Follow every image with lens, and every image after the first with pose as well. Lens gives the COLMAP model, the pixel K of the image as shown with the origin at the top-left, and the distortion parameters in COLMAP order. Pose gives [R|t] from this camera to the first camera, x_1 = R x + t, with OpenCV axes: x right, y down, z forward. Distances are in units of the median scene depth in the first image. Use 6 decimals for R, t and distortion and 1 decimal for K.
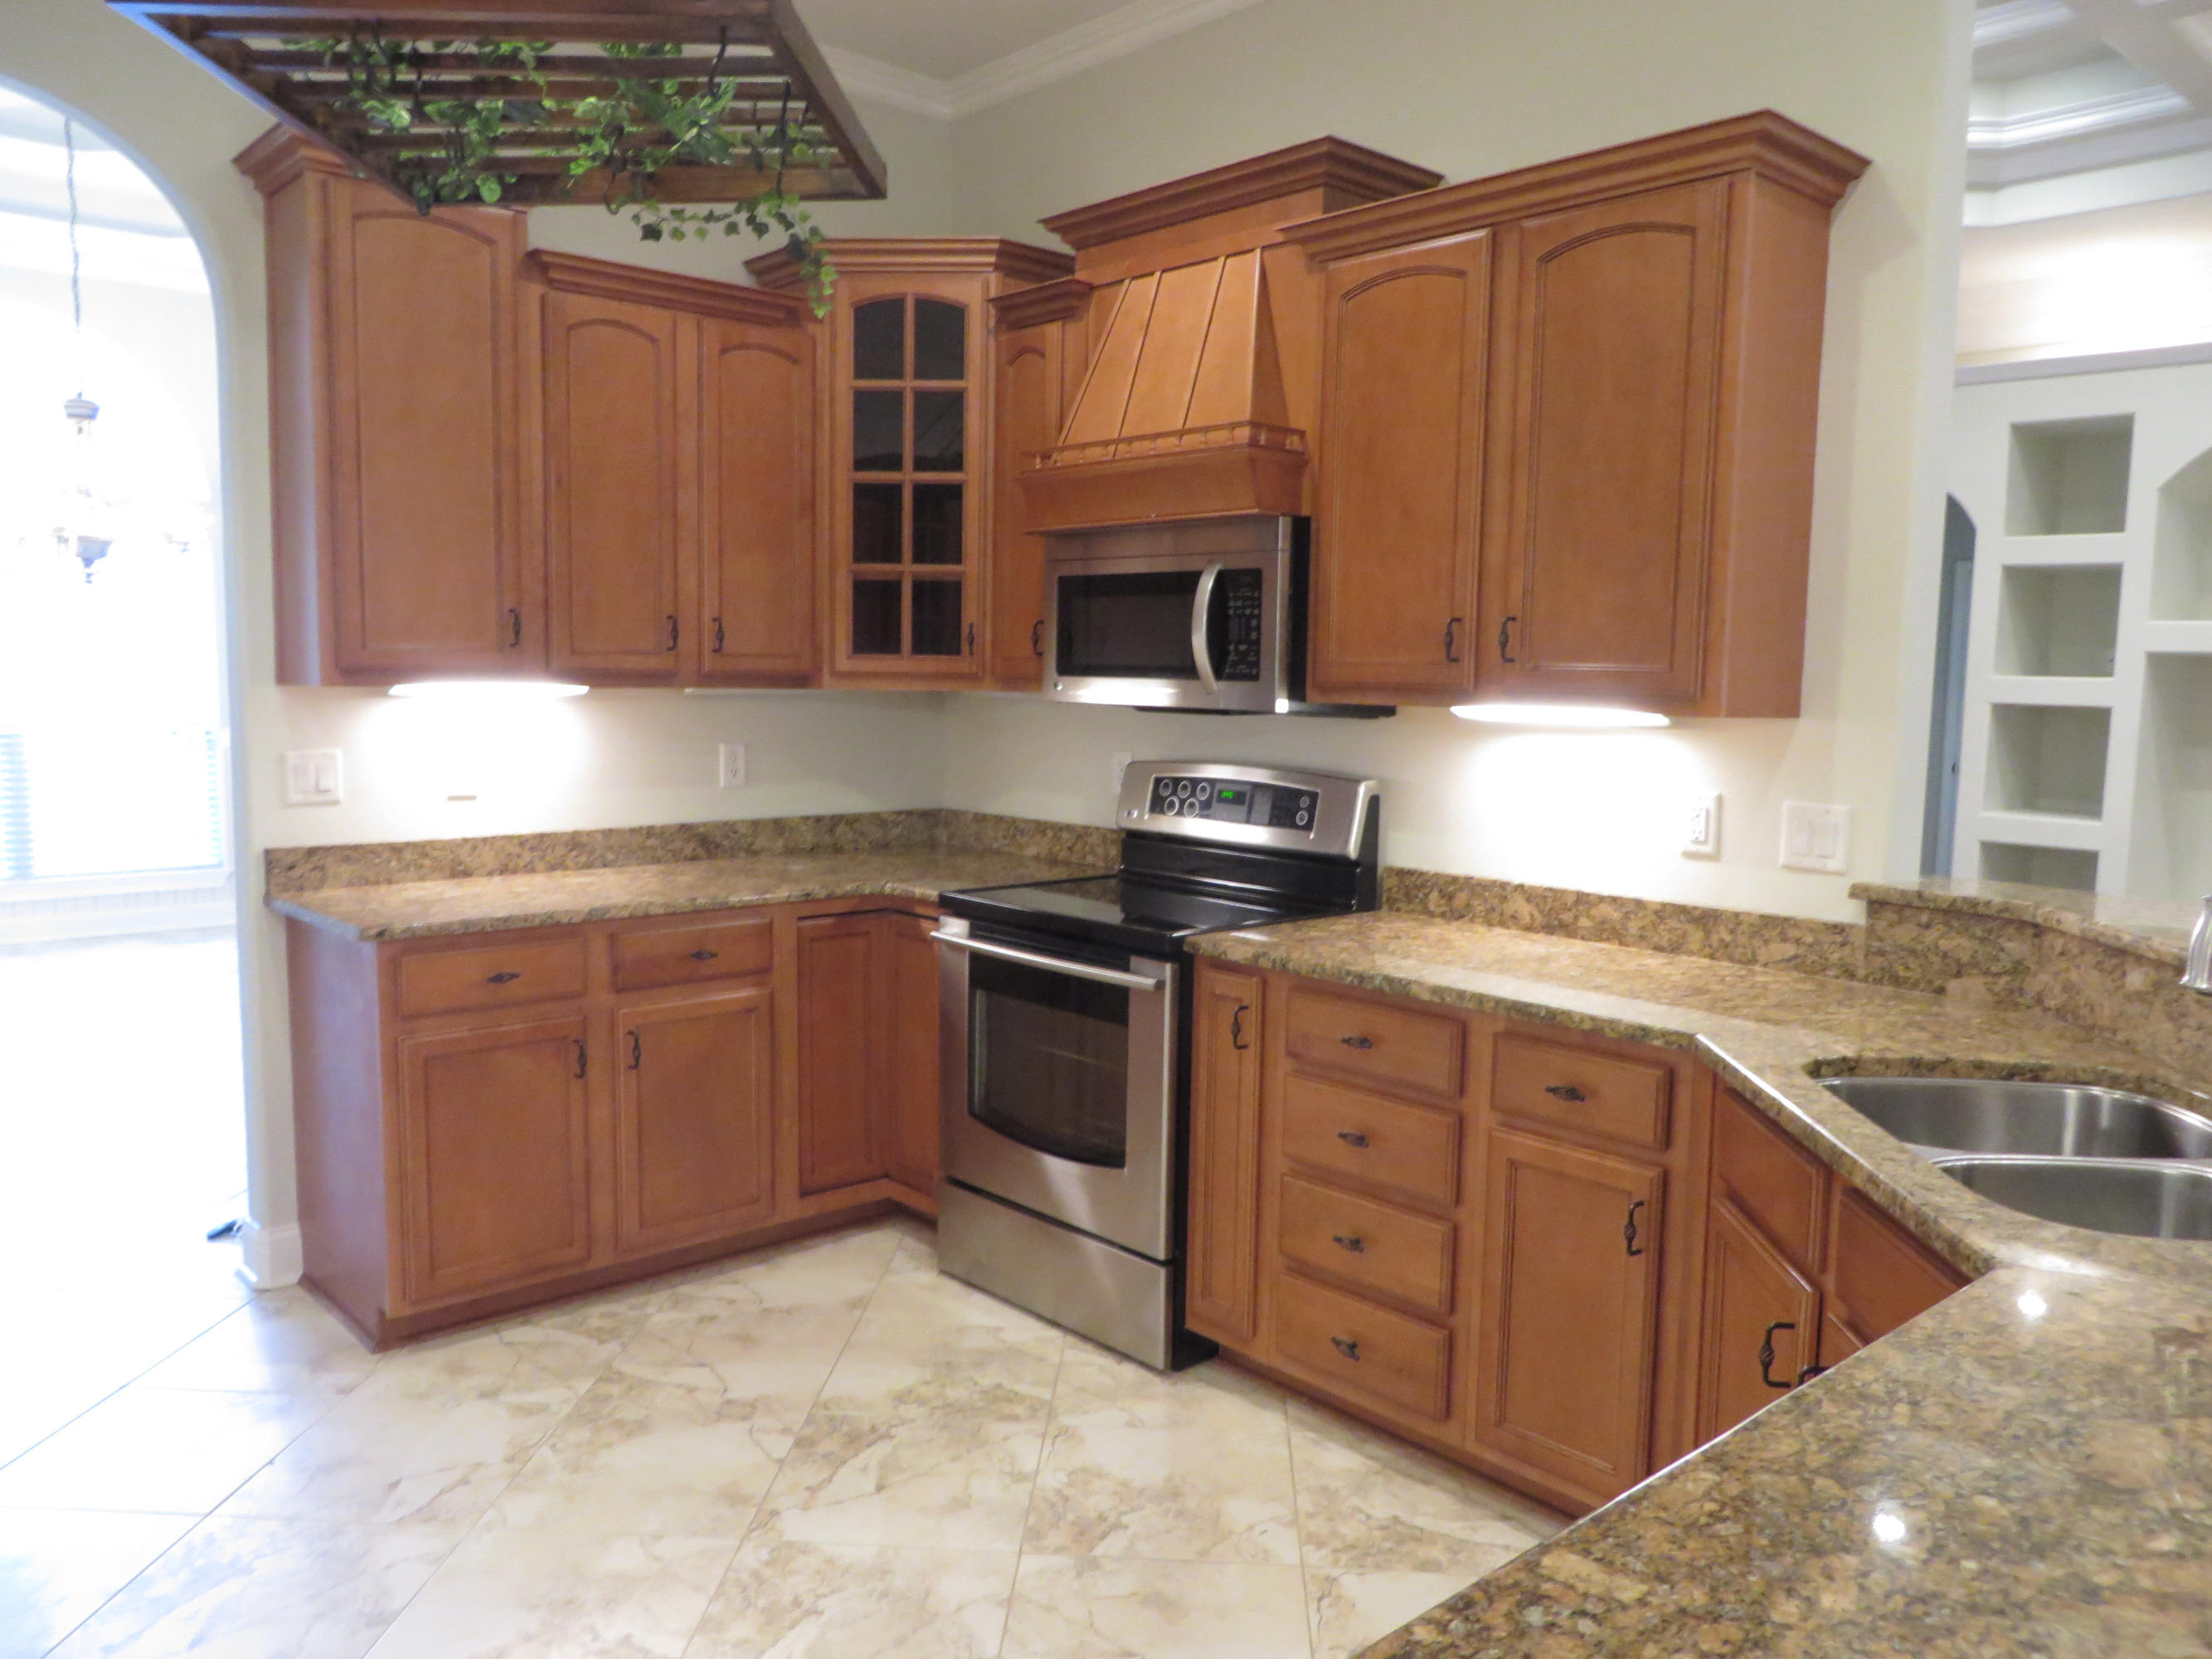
lens RADIAL K [[1652.9, 0, 1111.0], [0, 1652.9, 823.6], [0, 0, 1]] dist [-0.016972, 0.000652]
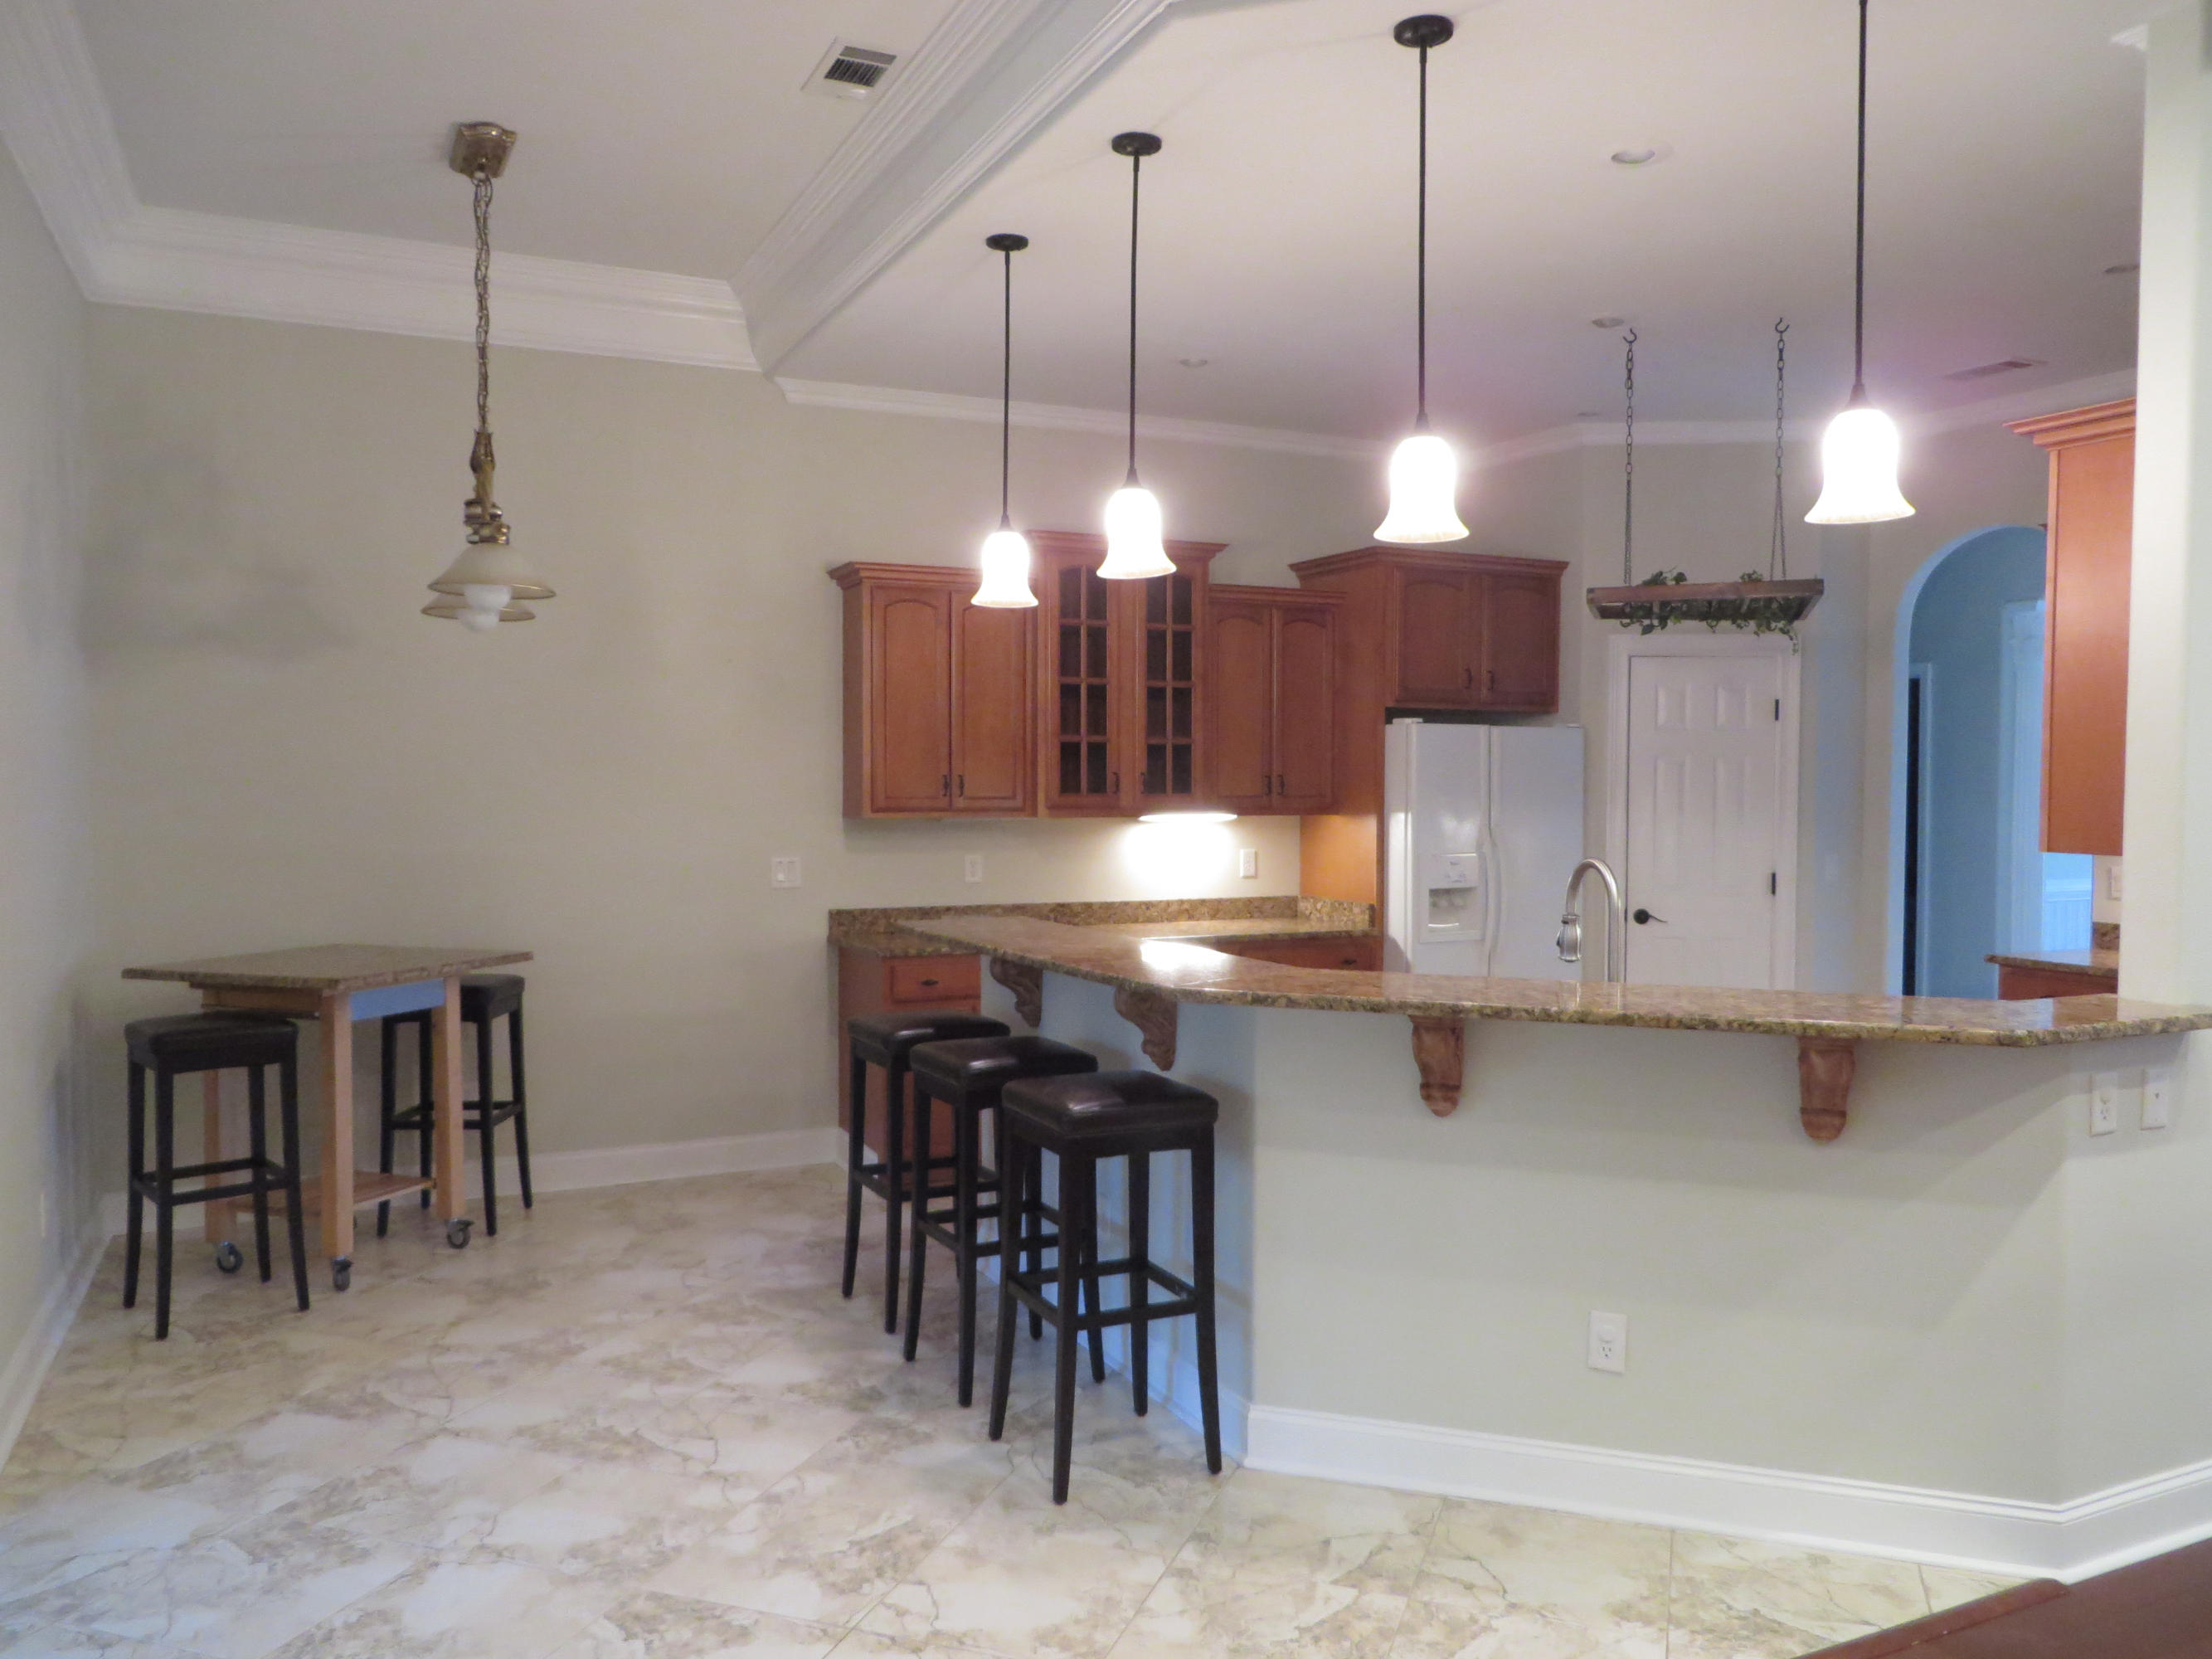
lens RADIAL K [[1652.9, 0, 1105.2], [0, 1652.9, 831.9], [0, 0, 1]] dist [-0.016972, 0.000652]
pose [[-0.287831, 0.011722, -0.957609, 1.591808], [-0.103446, 0.993694, 0.043257, -0.051217], [0.952078, 0.111512, -0.284803, 0.559648]]
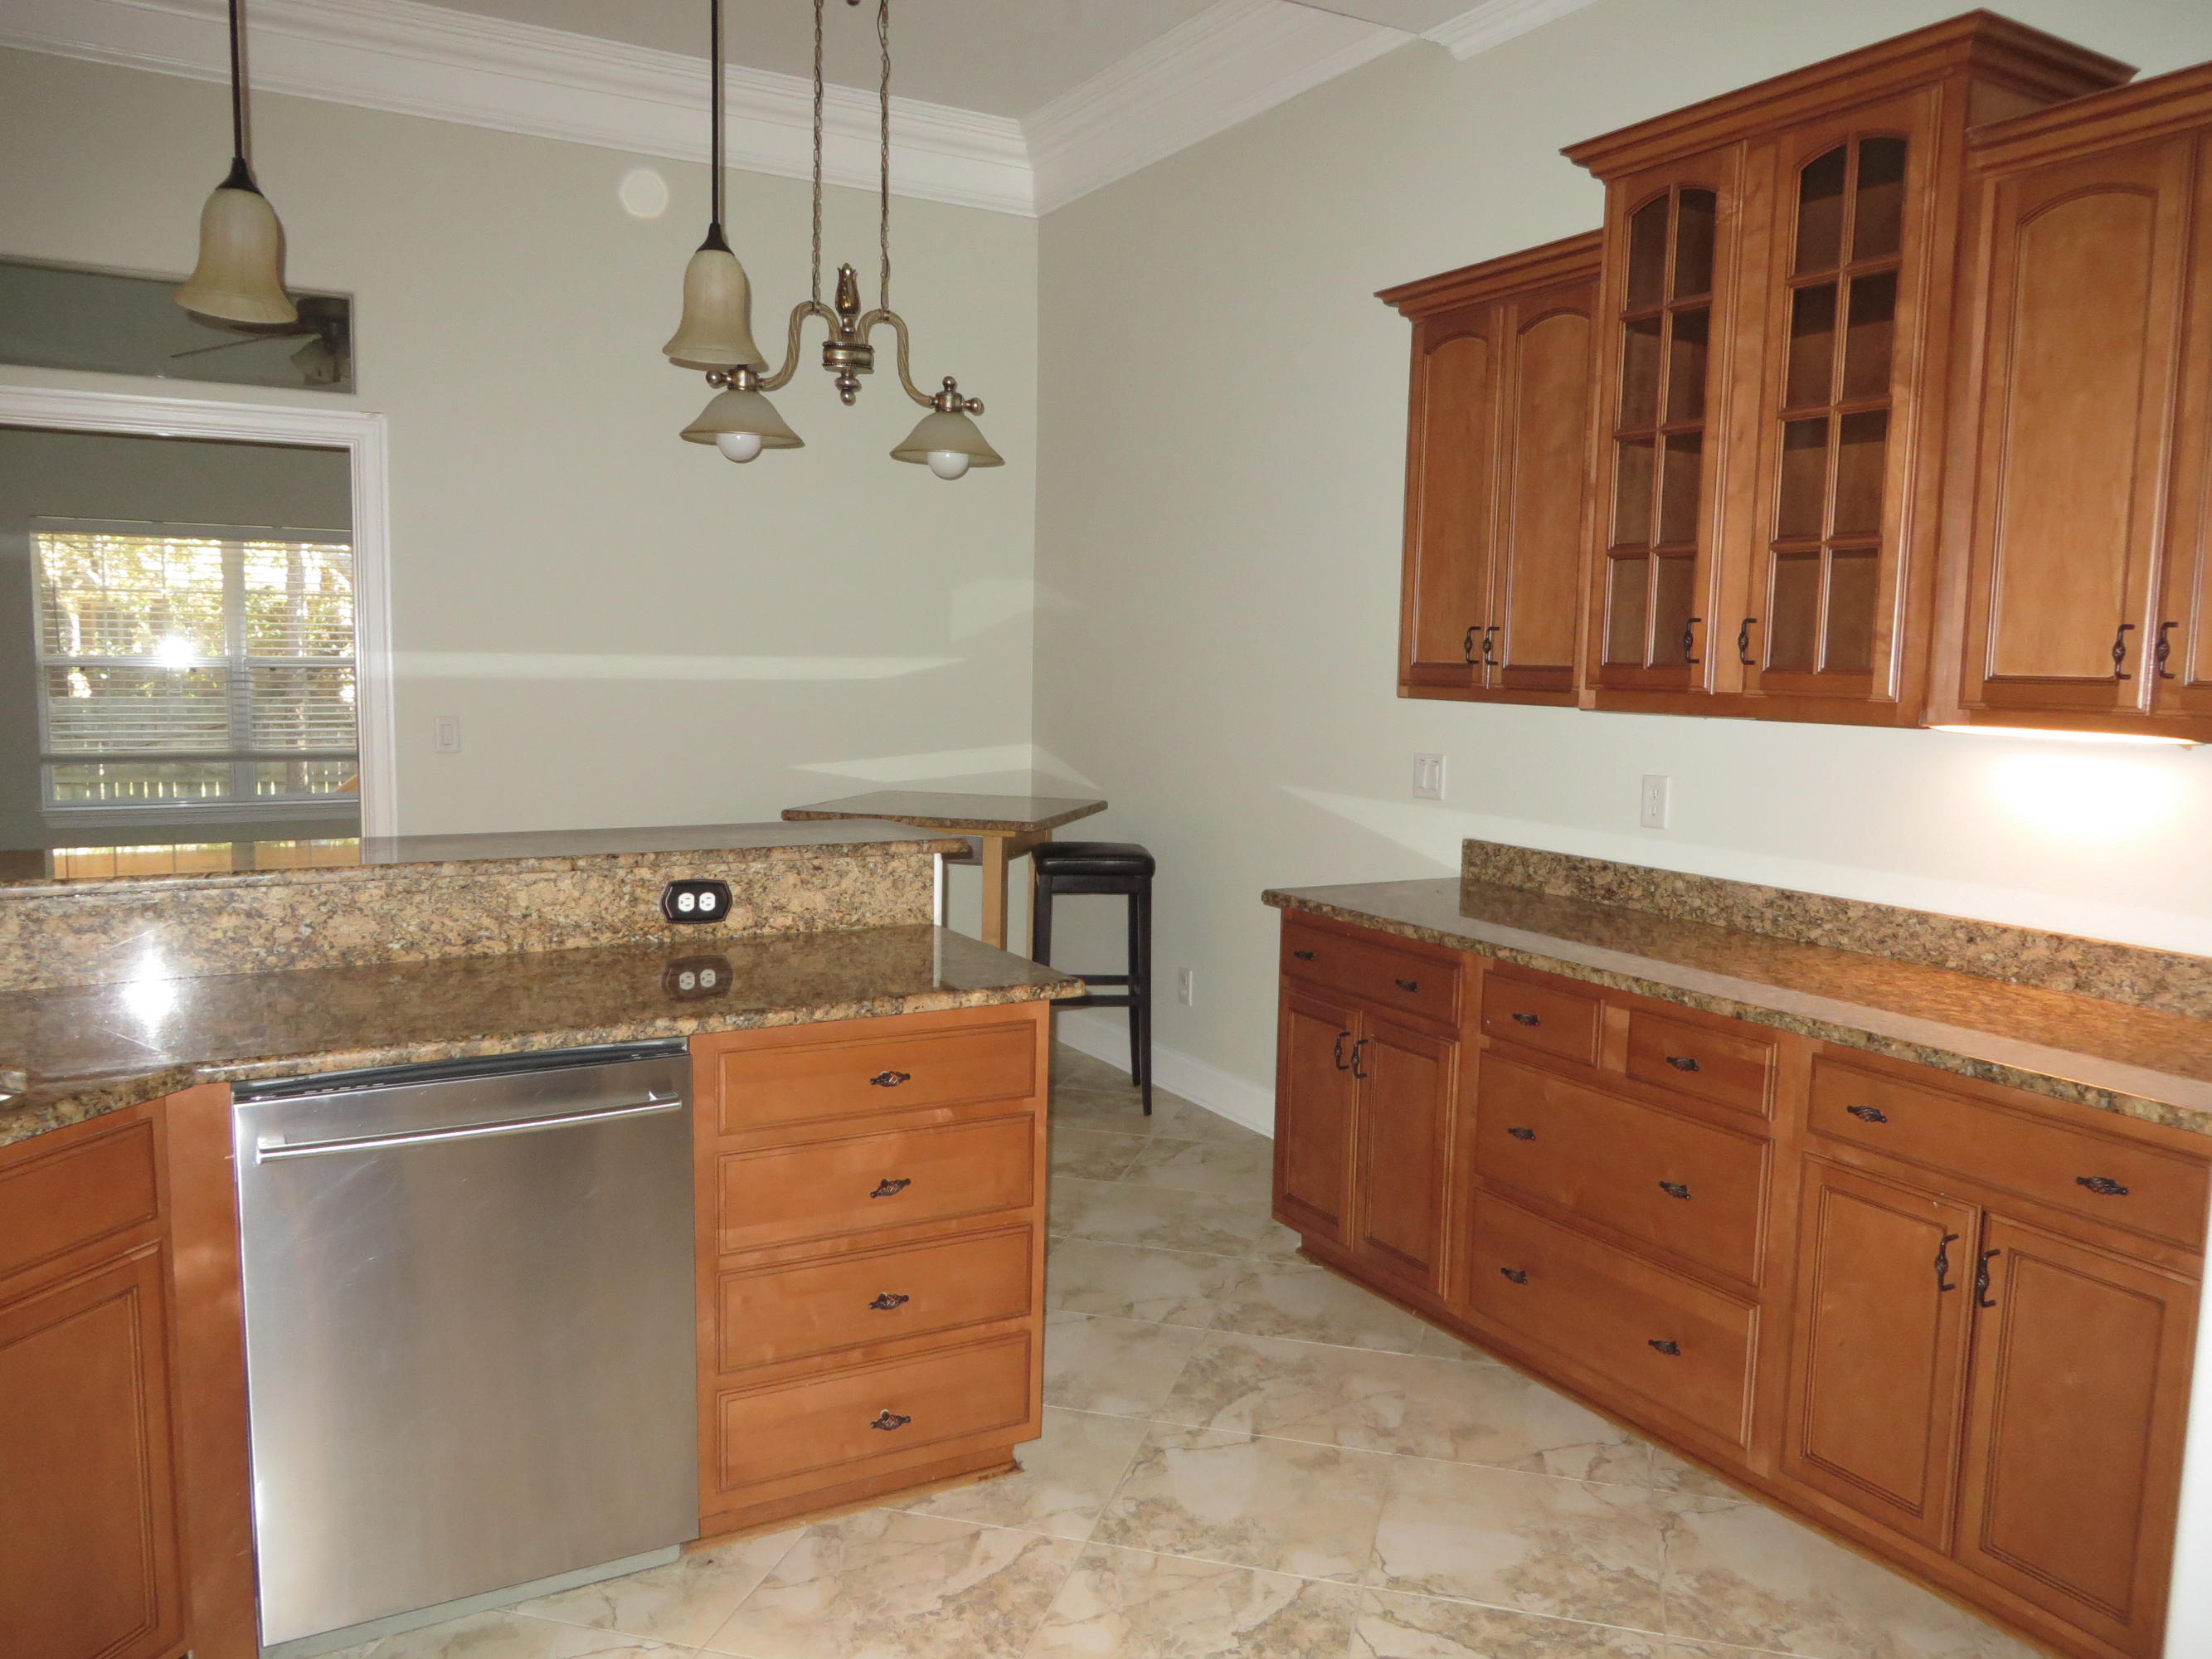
lens RADIAL K [[1652.9, 0, 1106.5], [0, 1652.9, 827.9], [0, 0, 1]] dist [-0.016972, 0.000652]
pose [[-0.976057, -0.059675, 0.209169, -0.239481], [-0.015374, 0.978151, 0.207325, -0.111238], [-0.216971, 0.199145, -0.955649, 0.993272]]
